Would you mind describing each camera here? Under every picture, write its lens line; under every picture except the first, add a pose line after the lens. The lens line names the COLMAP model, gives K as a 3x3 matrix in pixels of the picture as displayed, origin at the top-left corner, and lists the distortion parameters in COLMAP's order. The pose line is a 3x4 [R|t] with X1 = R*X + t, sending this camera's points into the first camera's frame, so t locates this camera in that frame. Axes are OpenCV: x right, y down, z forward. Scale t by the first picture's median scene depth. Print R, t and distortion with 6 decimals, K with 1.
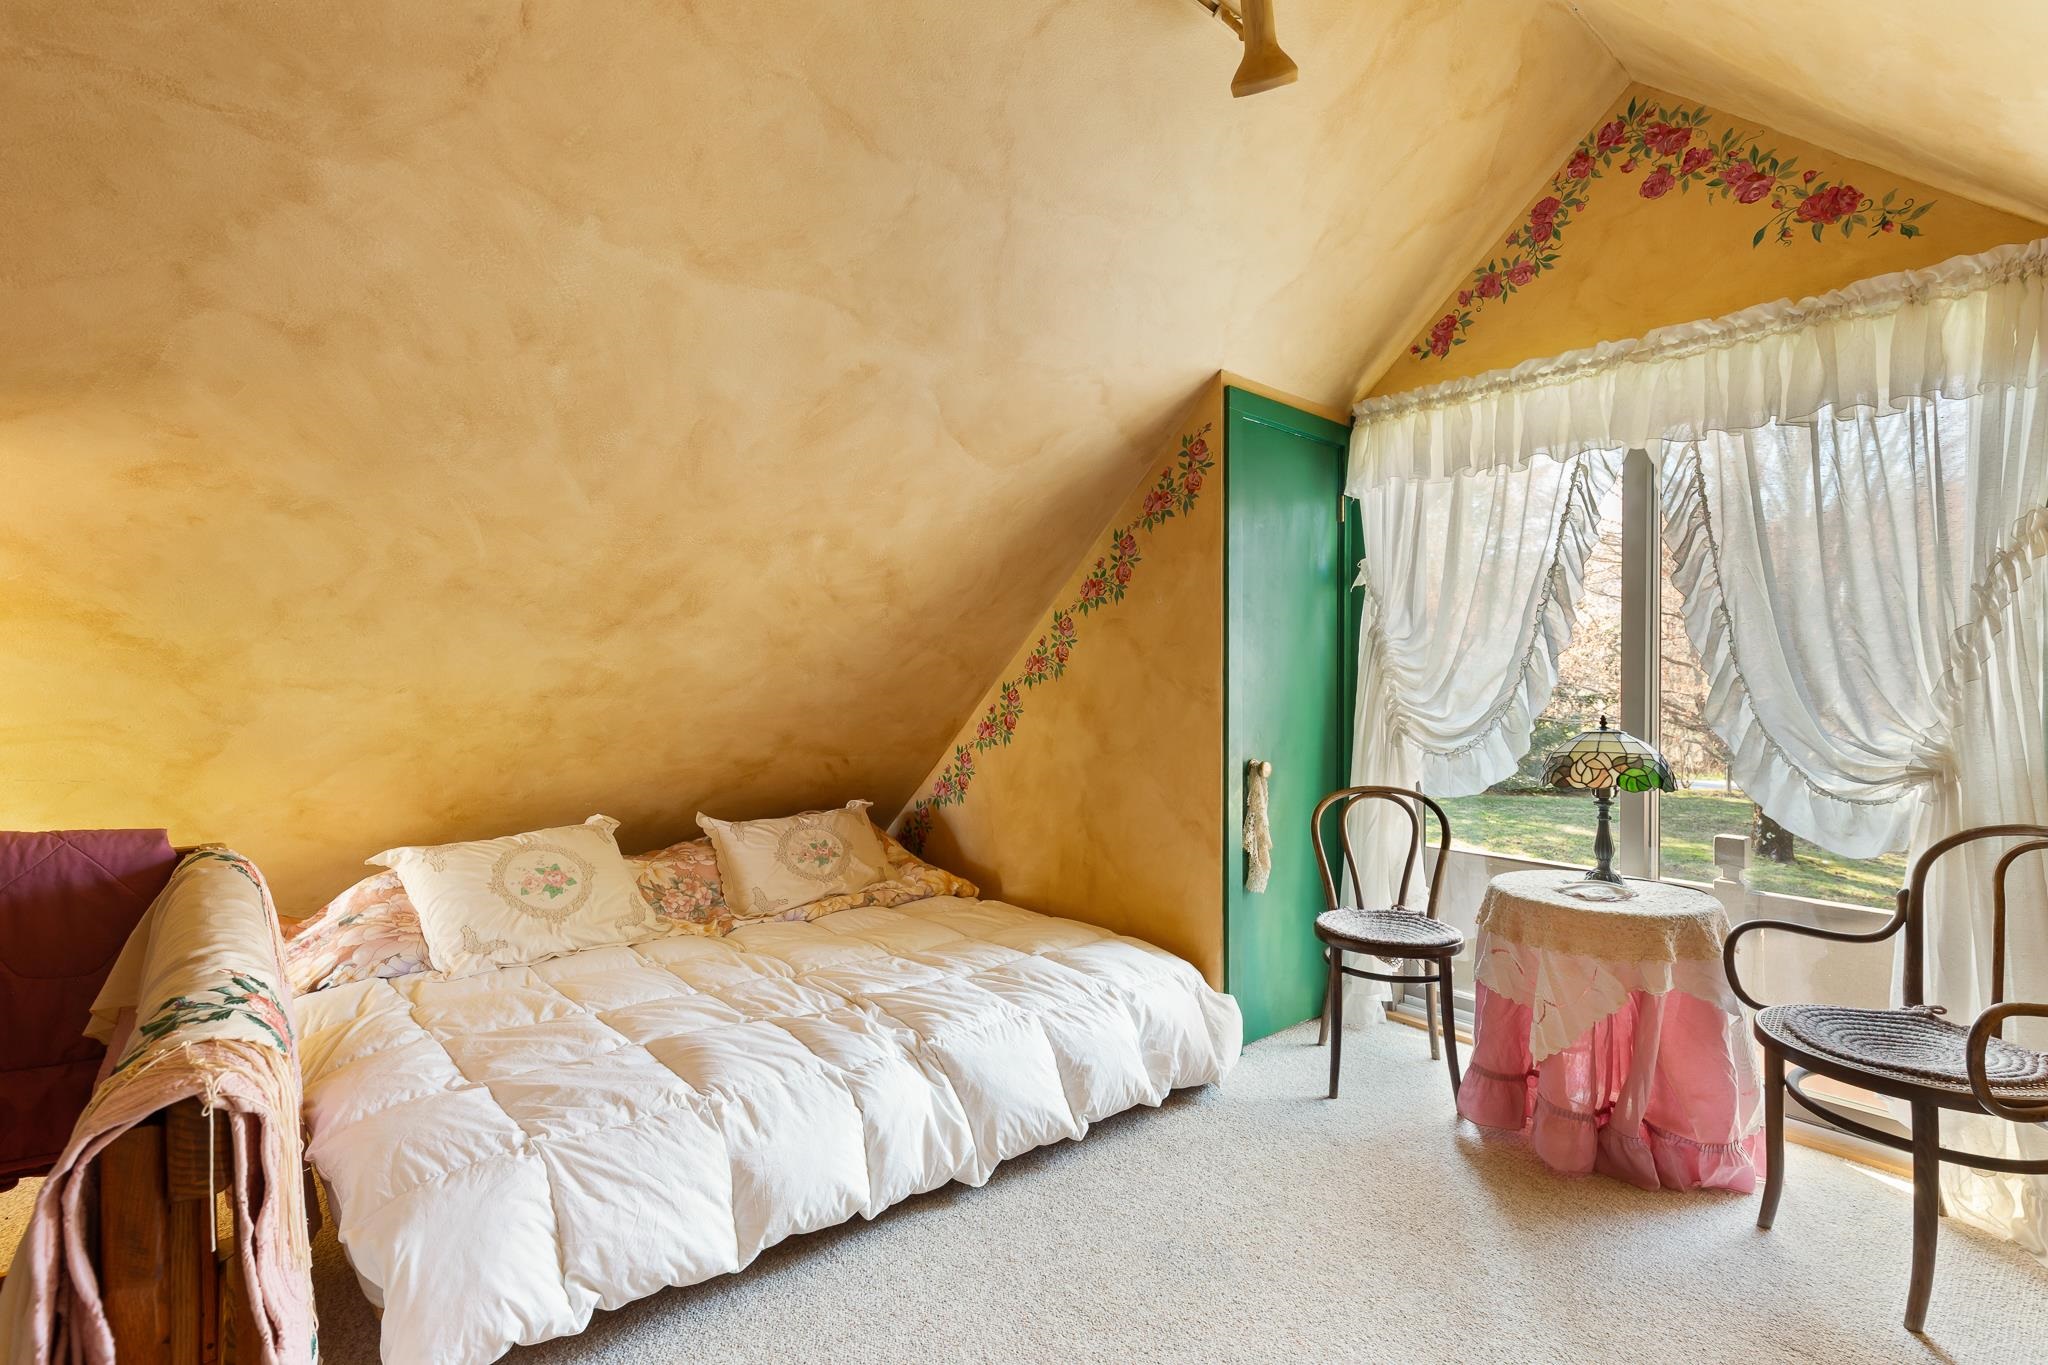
lens RADIAL K [[938.2, 0, 1018.5], [0, 938.2, 704.6], [0, 0, 1]] dist [0.000166, -0.001829]
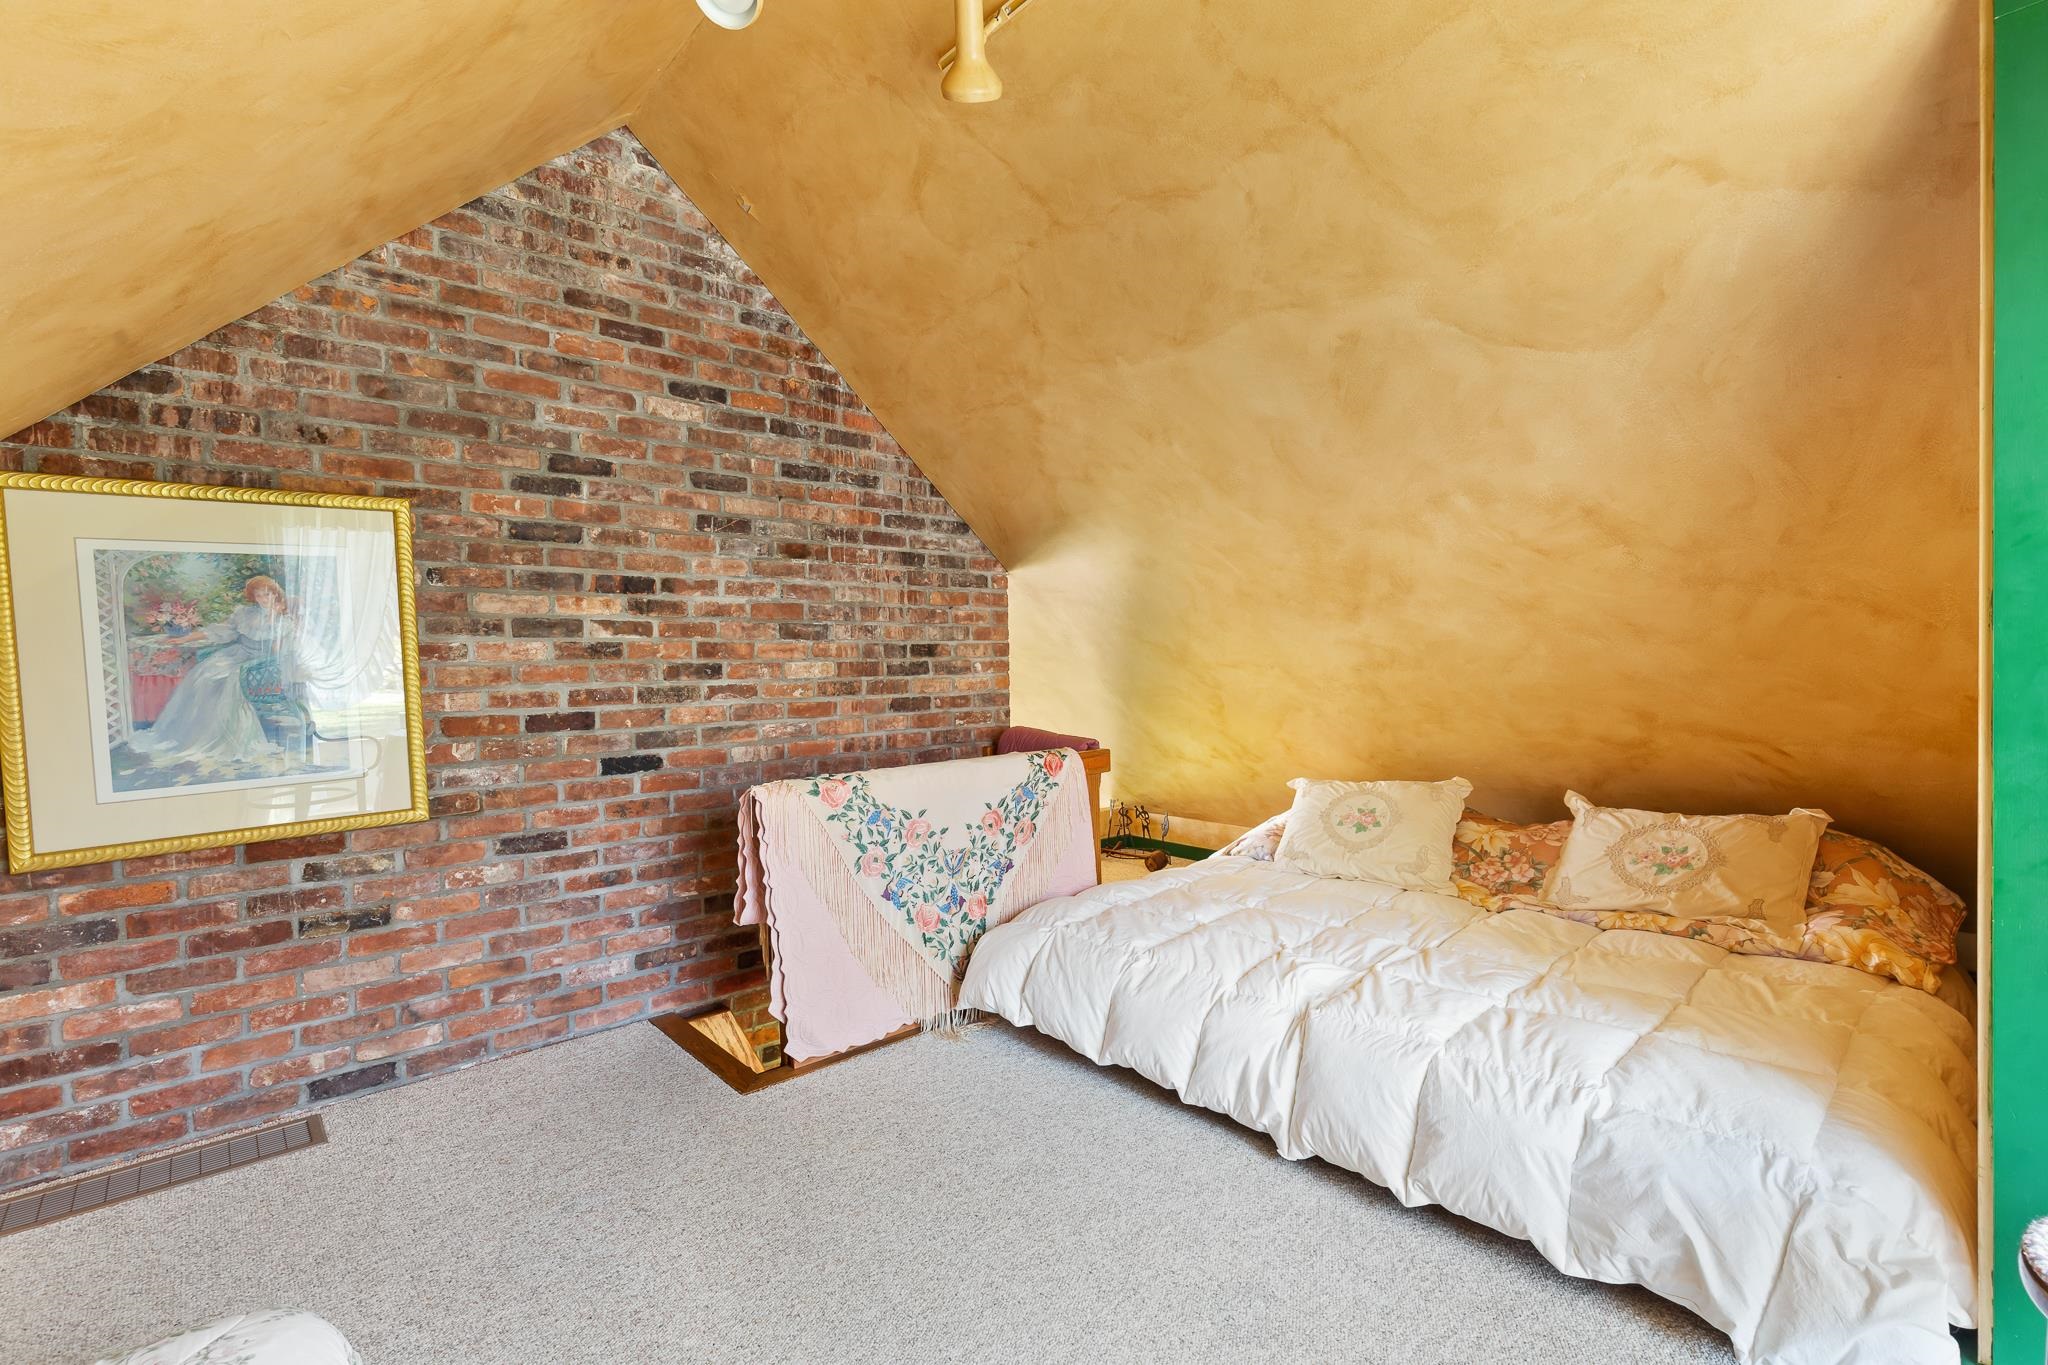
lens RADIAL K [[938.2, 0, 1018.5], [0, 938.2, 704.6], [0, 0, 1]] dist [0.000166, -0.001829]
pose [[0.009007, 0.026553, -0.999607, 0.715426], [0.002711, 0.999643, 0.026579, 0.003576], [0.999956, -0.002949, 0.008932, 0.539478]]
